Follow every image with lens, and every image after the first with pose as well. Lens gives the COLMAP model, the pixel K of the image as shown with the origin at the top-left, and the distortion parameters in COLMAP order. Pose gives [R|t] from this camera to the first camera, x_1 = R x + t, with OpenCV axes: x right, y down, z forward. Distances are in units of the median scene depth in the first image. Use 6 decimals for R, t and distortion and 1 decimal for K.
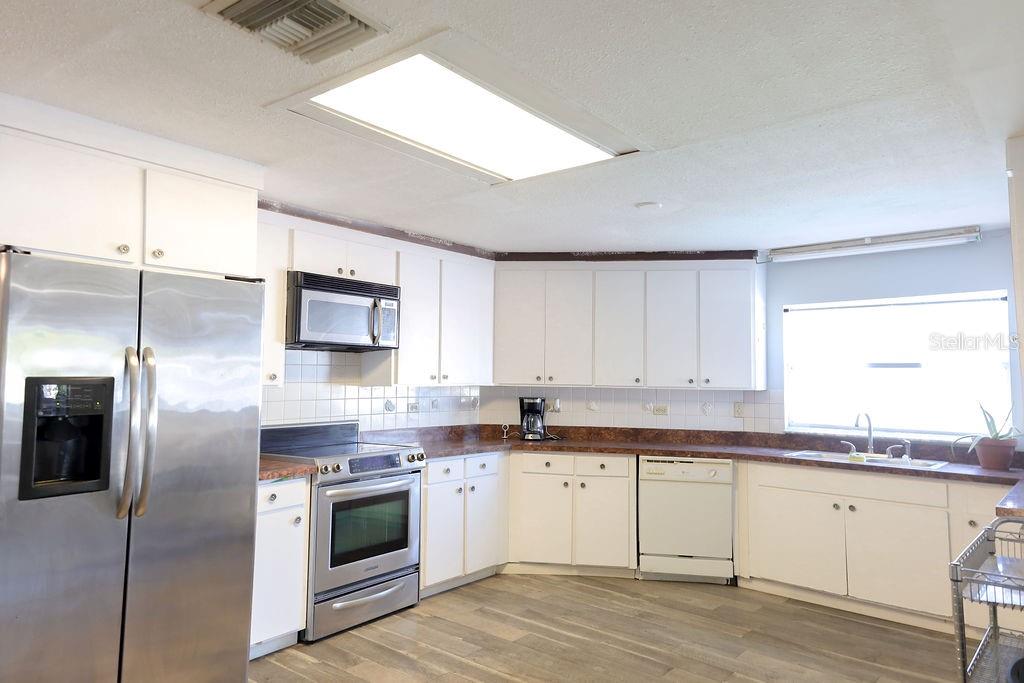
lens RADIAL K [[676.0, 0, 512.5], [0, 676.0, 336.7], [0, 0, 1]] dist [0.135050, -0.071137]
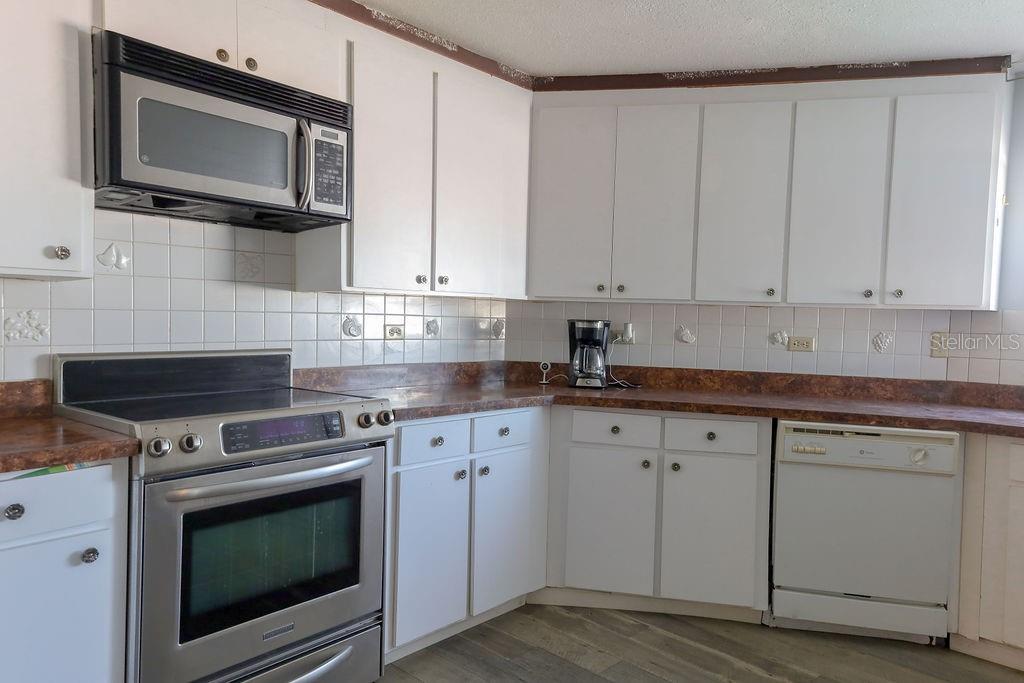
lens RADIAL K [[698.7, 0, 511.7], [0, 698.7, 335.8], [0, 0, 1]] dist [0.143087, -0.075469]
pose [[0.997717, 0.016737, -0.065433, 0.000644], [-0.010794, 0.995869, 0.090158, 0.052932], [0.066672, -0.089246, 0.993776, 0.399543]]
